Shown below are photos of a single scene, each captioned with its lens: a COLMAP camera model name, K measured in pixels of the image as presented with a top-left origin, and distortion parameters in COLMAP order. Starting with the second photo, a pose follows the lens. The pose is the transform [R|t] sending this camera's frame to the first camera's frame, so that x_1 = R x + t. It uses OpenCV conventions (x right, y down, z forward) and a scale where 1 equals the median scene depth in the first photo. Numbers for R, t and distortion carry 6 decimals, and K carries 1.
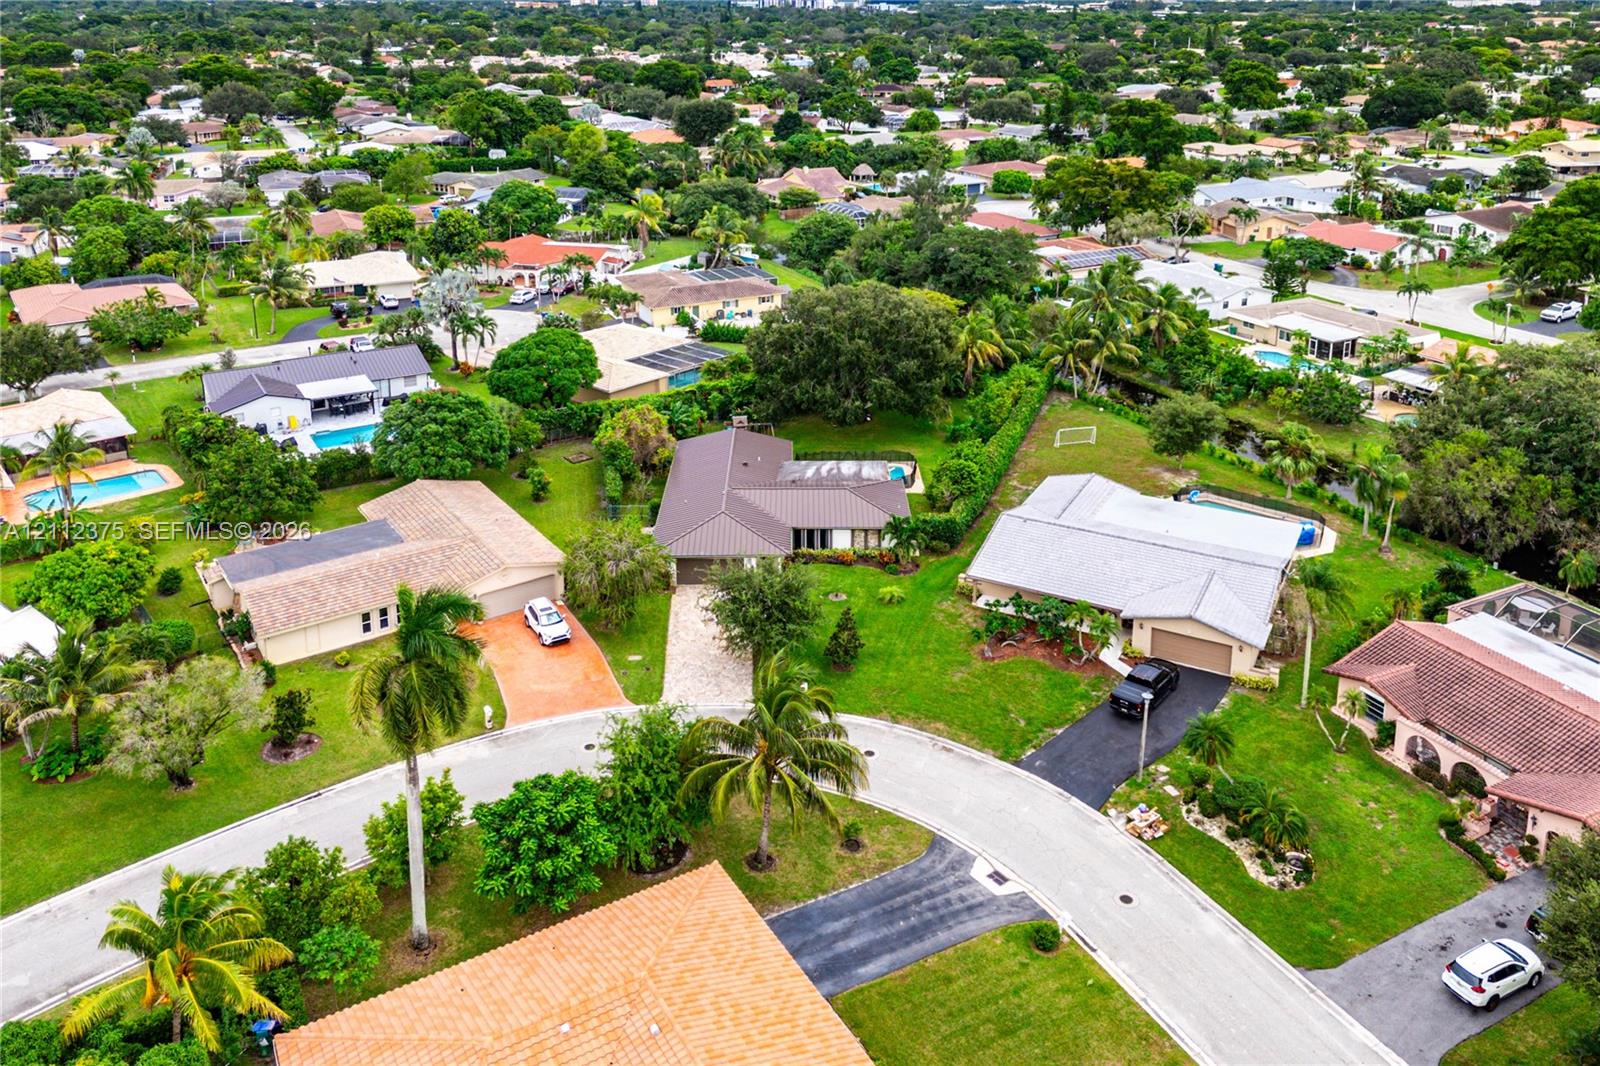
lens RADIAL K [[1230.2, 0, 818.2], [0, 1230.2, 365.9], [0, 0, 1]] dist [0.029158, -0.009786]
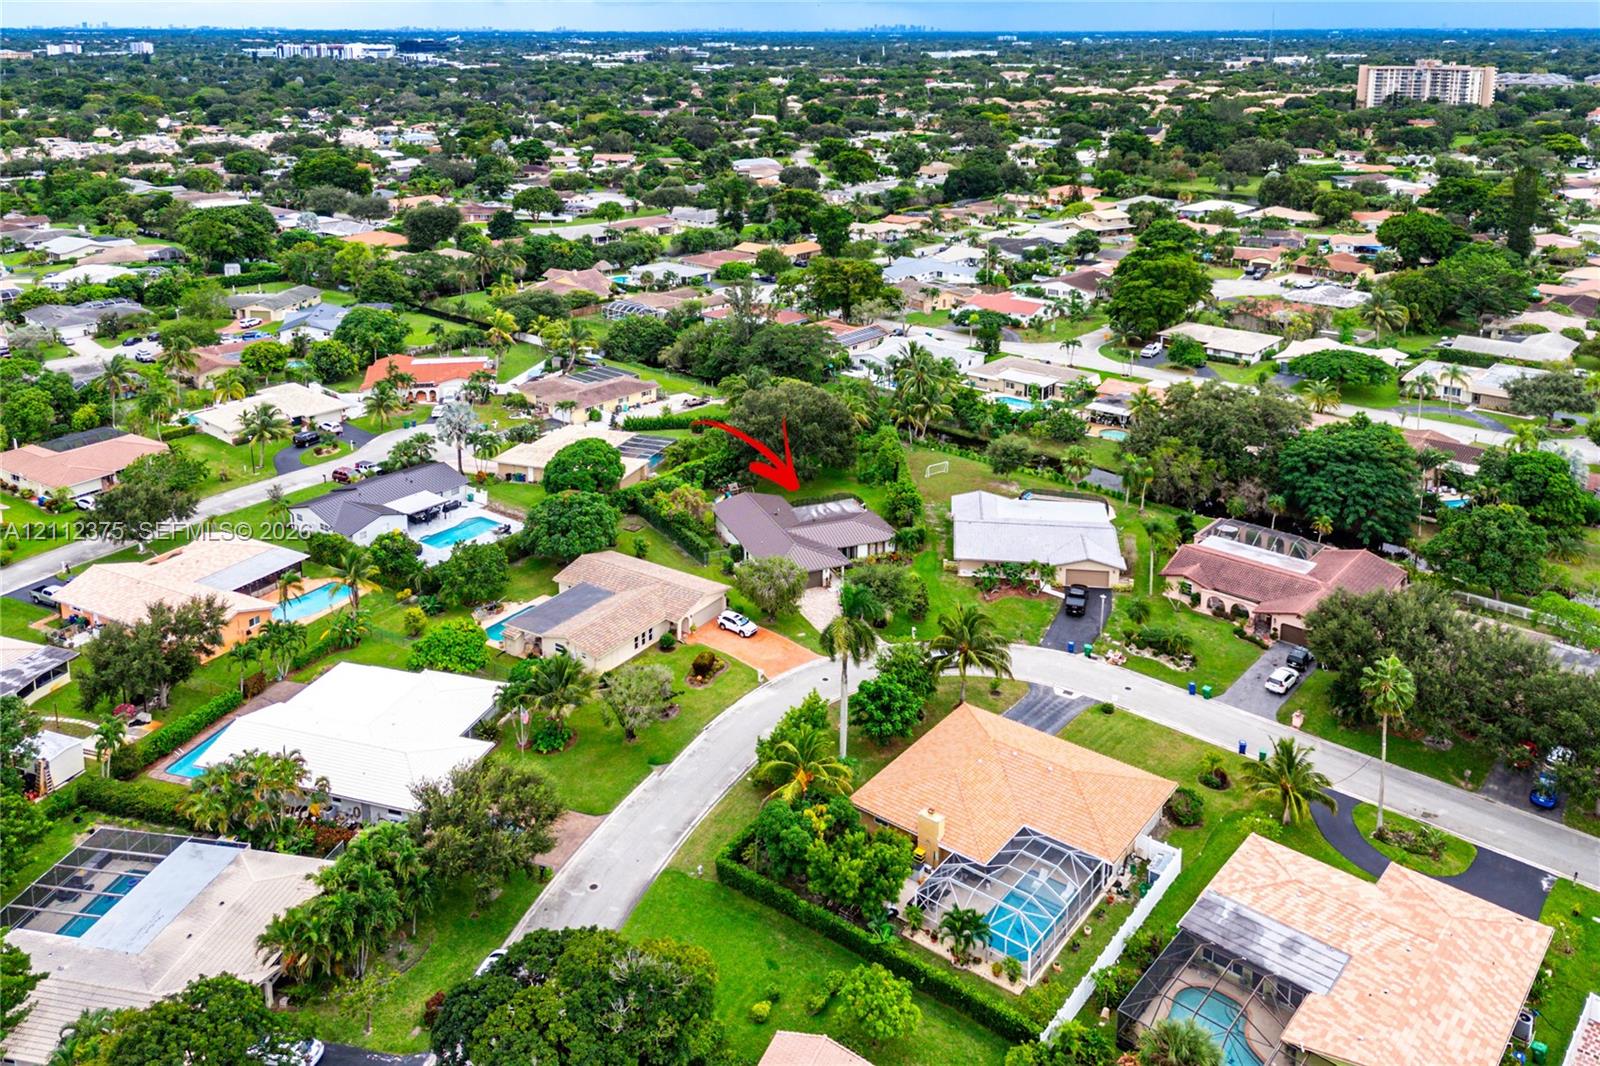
lens RADIAL K [[1212.1, 0, 803.6], [0, 1212.1, 373.7], [0, 0, 1]] dist [0.065446, -0.076862]
pose [[0.932776, -0.097506, 0.347018, -0.463294], [0.104281, 0.994548, -0.000854, -0.078420], [-0.345042, 0.036984, 0.937858, -0.386133]]
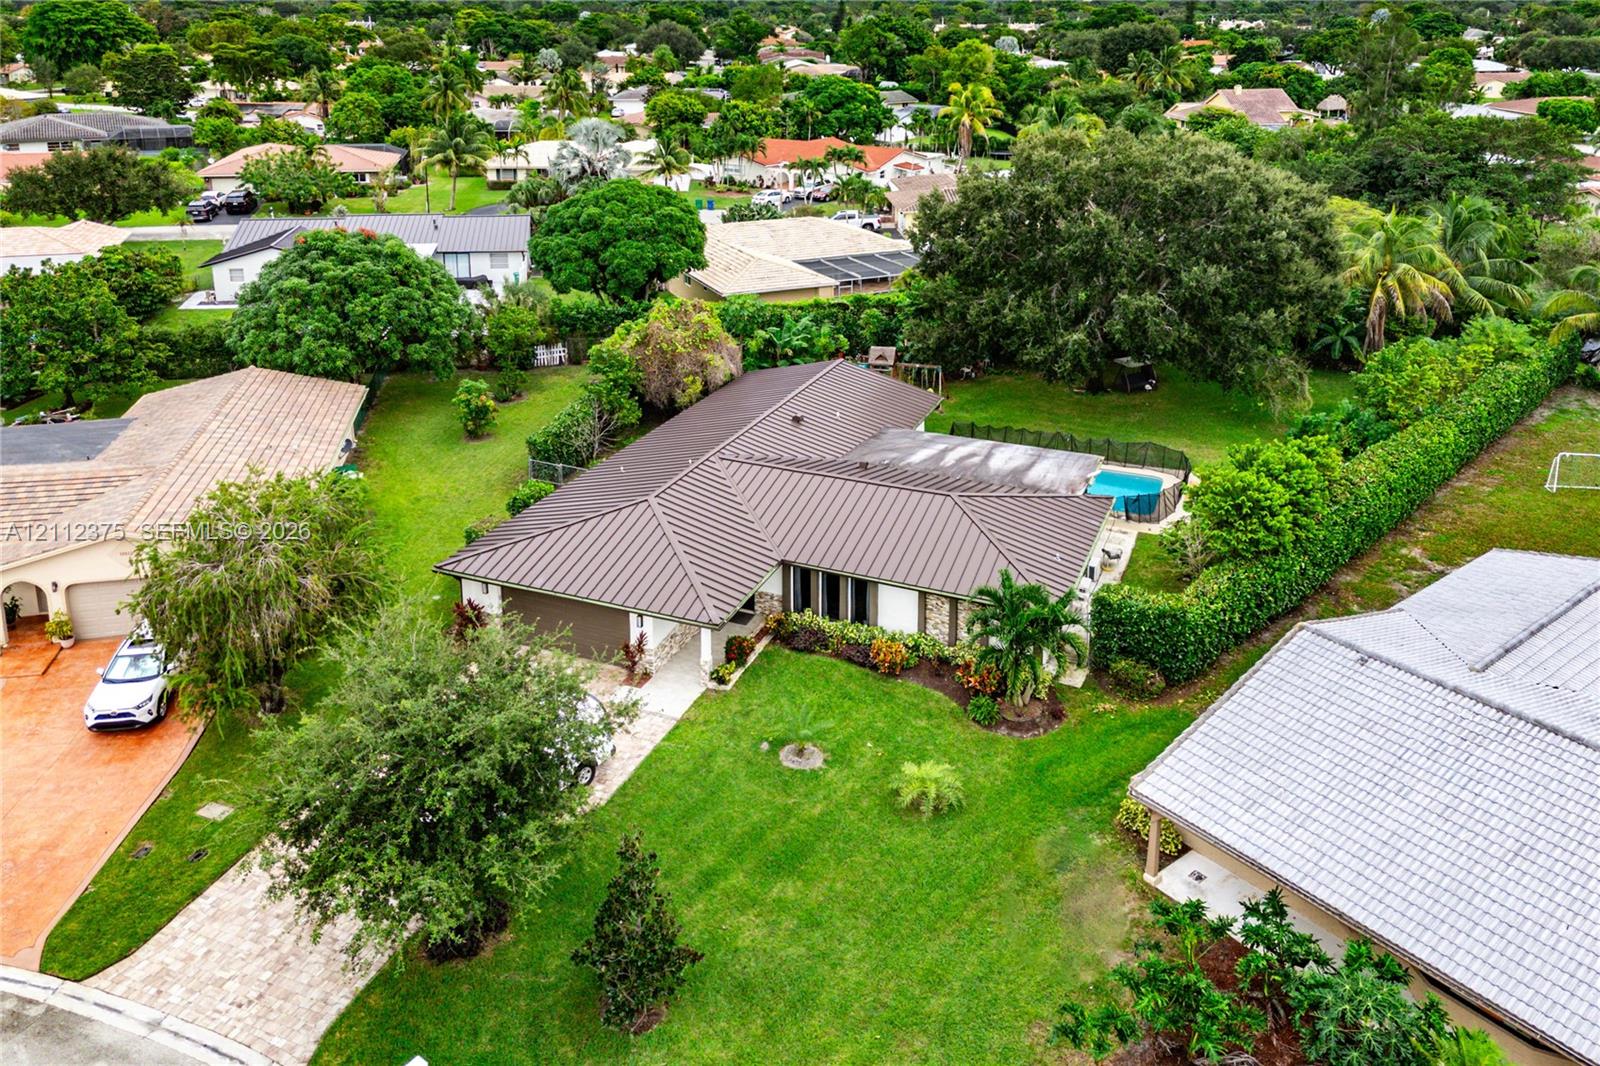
lens RADIAL K [[1241.6, 0, 798.9], [0, 1241.6, 309.6], [0, 0, 1]] dist [0.046288, -0.001292]
pose [[0.914250, 0.095604, -0.393710, 0.115615], [-0.115424, 0.992952, -0.026916, 0.042566], [0.388361, 0.070052, 0.918841, 0.460815]]
